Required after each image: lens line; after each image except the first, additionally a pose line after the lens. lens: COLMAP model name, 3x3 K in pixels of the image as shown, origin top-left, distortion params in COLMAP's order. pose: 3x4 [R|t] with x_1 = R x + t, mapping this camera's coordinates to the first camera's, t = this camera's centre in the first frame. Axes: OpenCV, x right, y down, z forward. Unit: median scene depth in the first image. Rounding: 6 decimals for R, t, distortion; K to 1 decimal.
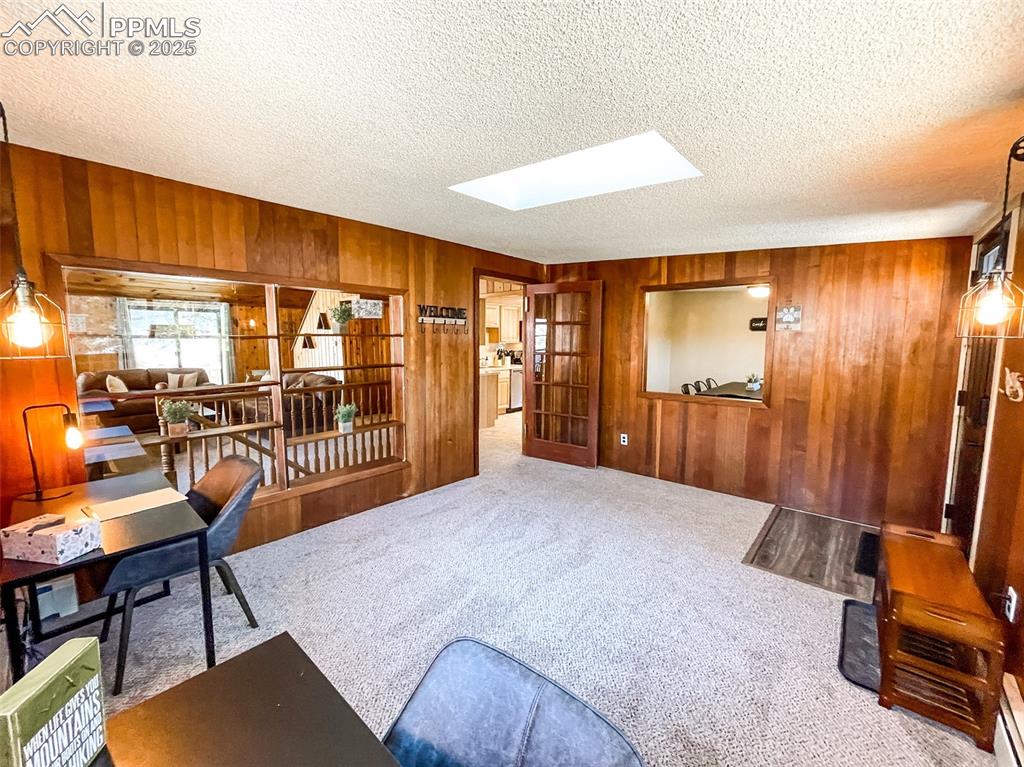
lens RADIAL K [[412.4, 0, 514.3], [0, 412.4, 381.0], [0, 0, 1]] dist [-0.003883, 0.000024]
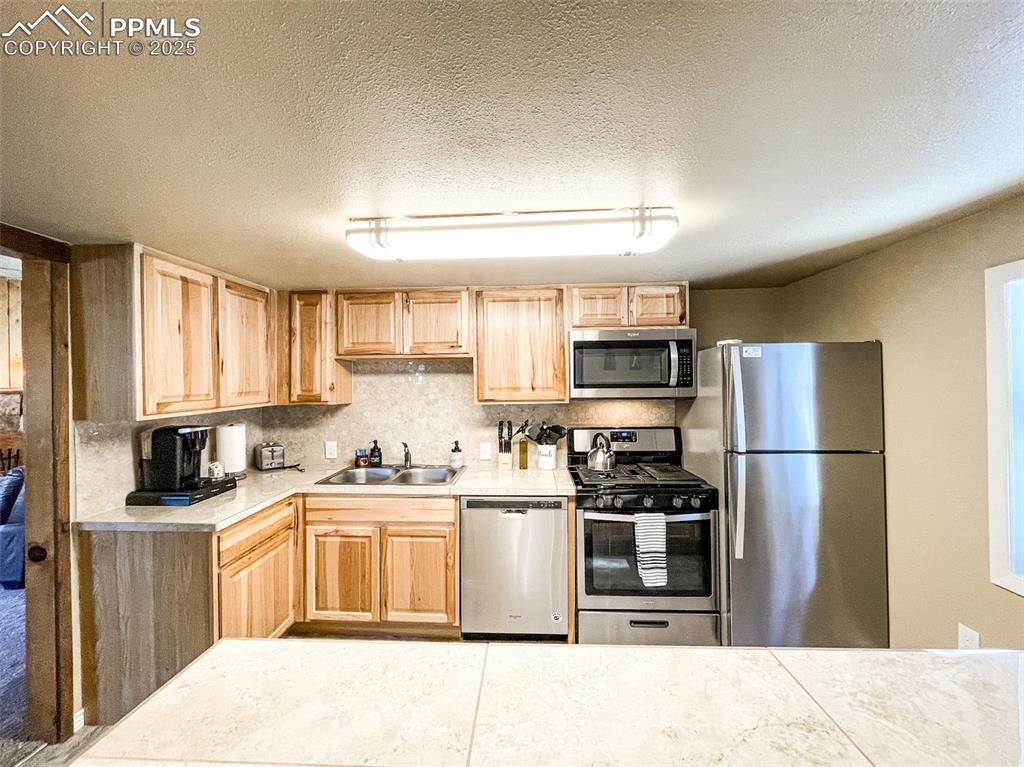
lens RADIAL K [[412.4, 0, 516.5], [0, 412.4, 381.8], [0, 0, 1]] dist [-0.003883, 0.000024]
pose [[0.635484, -0.014427, -0.771979, 0.266054], [-0.070891, 0.994512, -0.076943, -0.098218], [0.768853, 0.103623, 0.630973, 0.922681]]
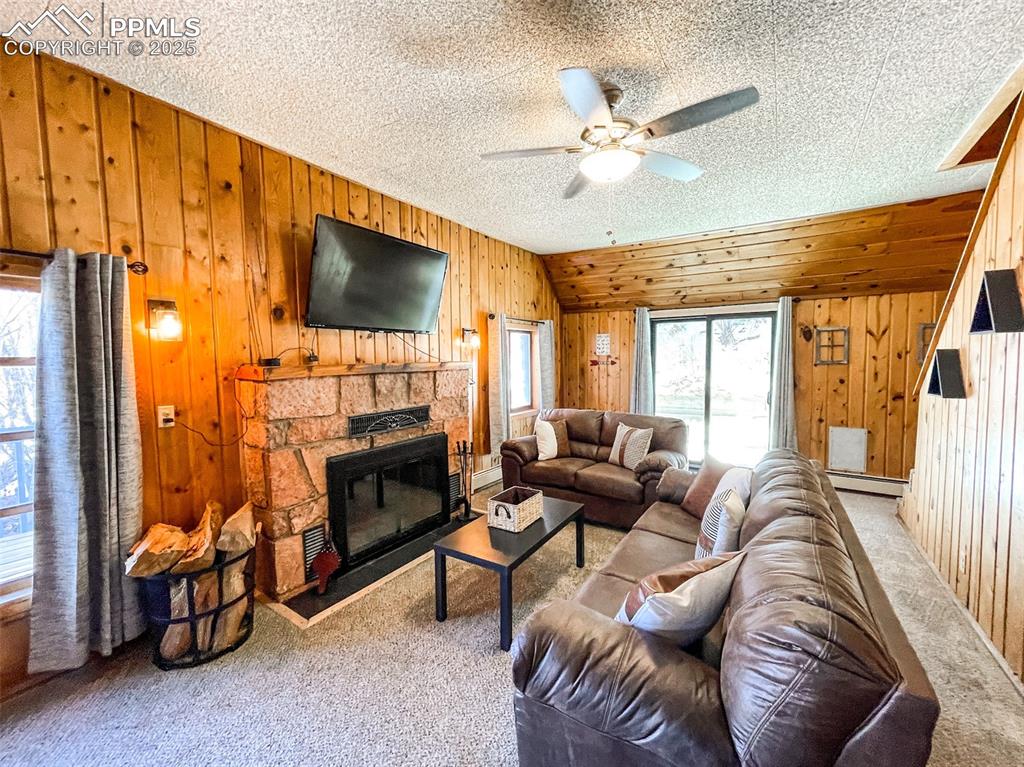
lens RADIAL K [[412.4, 0, 511.7], [0, 412.4, 382.7], [0, 0, 1]] dist [-0.003883, 0.000024]
pose [[0.141091, 0.050968, -0.988684, -0.258012], [-0.096459, 0.994630, 0.037510, -0.076902], [0.985286, 0.090076, 0.145249, 0.690107]]
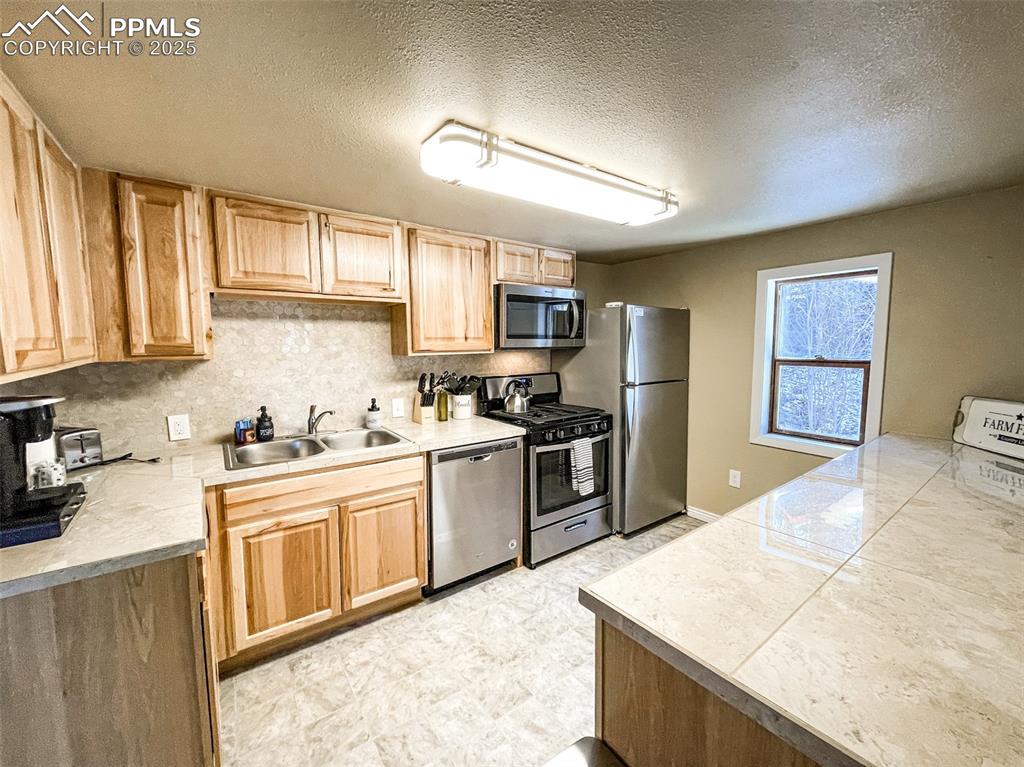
lens RADIAL K [[412.4, 0, 509.1], [0, 412.4, 381.9], [0, 0, 1]] dist [-0.003883, 0.000024]
pose [[0.979005, 0.008995, -0.203638, 0.106771], [-0.011885, 0.999845, -0.012972, -0.079142], [0.203490, 0.015119, 0.978960, 0.816926]]
